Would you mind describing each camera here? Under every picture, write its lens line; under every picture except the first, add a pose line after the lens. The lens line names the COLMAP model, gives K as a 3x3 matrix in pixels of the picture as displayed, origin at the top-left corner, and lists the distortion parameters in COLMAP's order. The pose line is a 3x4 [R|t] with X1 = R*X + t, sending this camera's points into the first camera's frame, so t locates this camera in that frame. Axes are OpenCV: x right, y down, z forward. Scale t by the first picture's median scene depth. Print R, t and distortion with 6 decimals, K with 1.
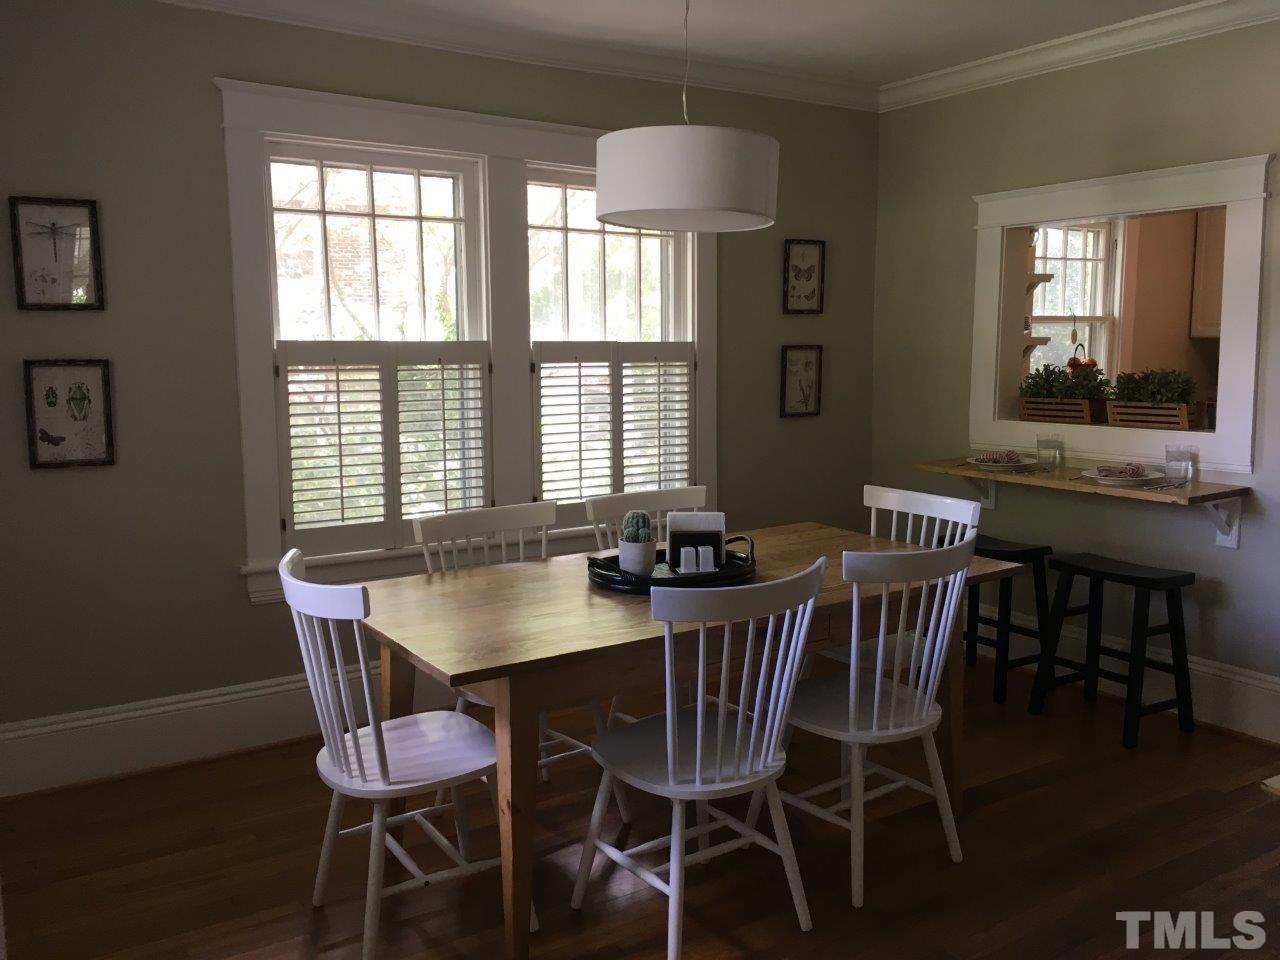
lens RADIAL K [[1079.8, 0, 640.0], [0, 1079.8, 480.0], [0, 0, 1]] dist [0.012913, -0.003571]
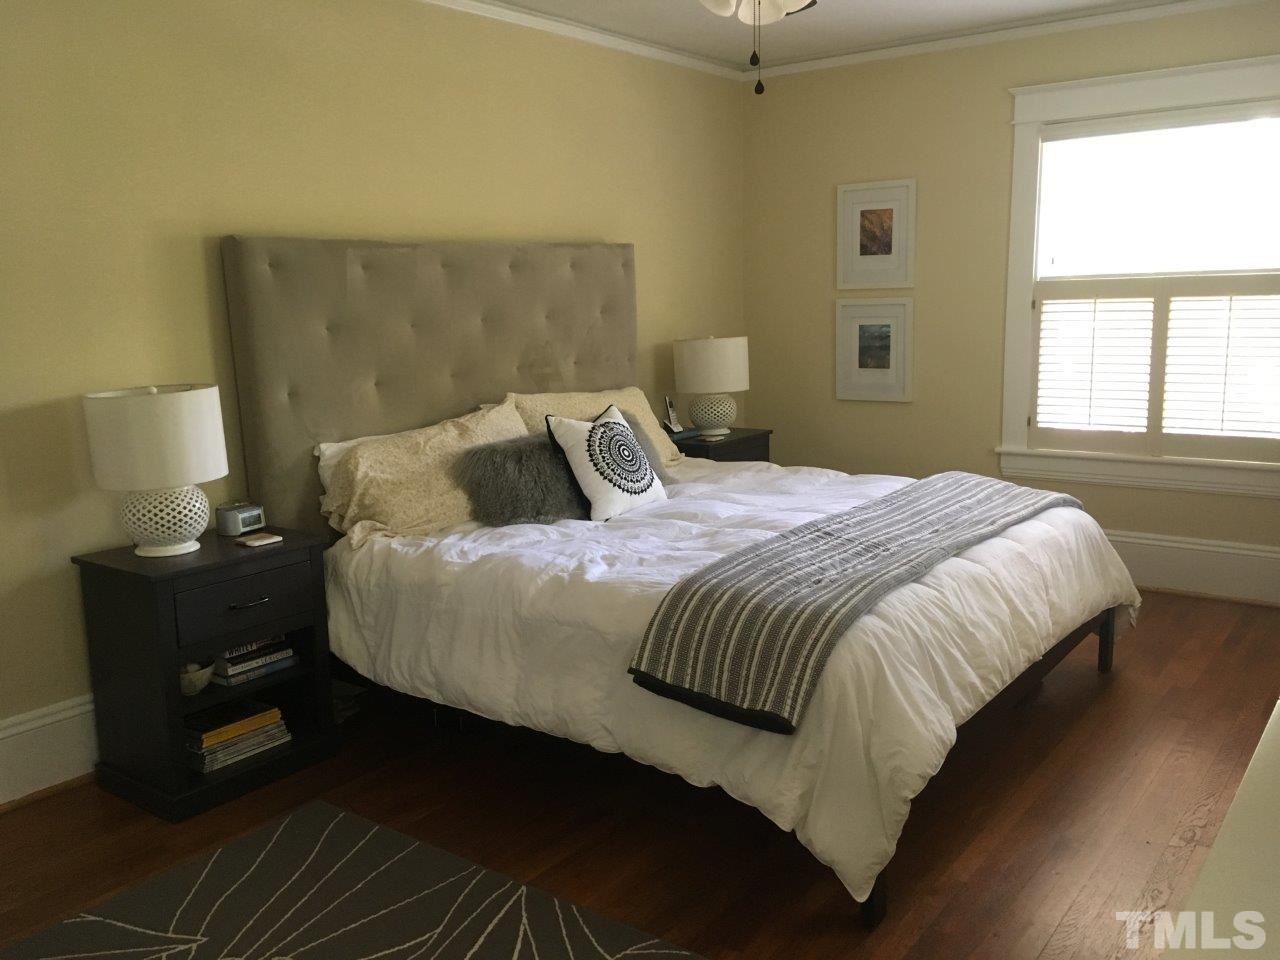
lens RADIAL K [[1079.8, 0, 640.0], [0, 1079.8, 480.0], [0, 0, 1]] dist [0.012913, -0.003571]
pose [[0.328072, 0.143209, -0.933734, 0.756084], [-0.069251, 0.989428, 0.127419, -0.023579], [0.942111, 0.022859, 0.334521, 0.110009]]
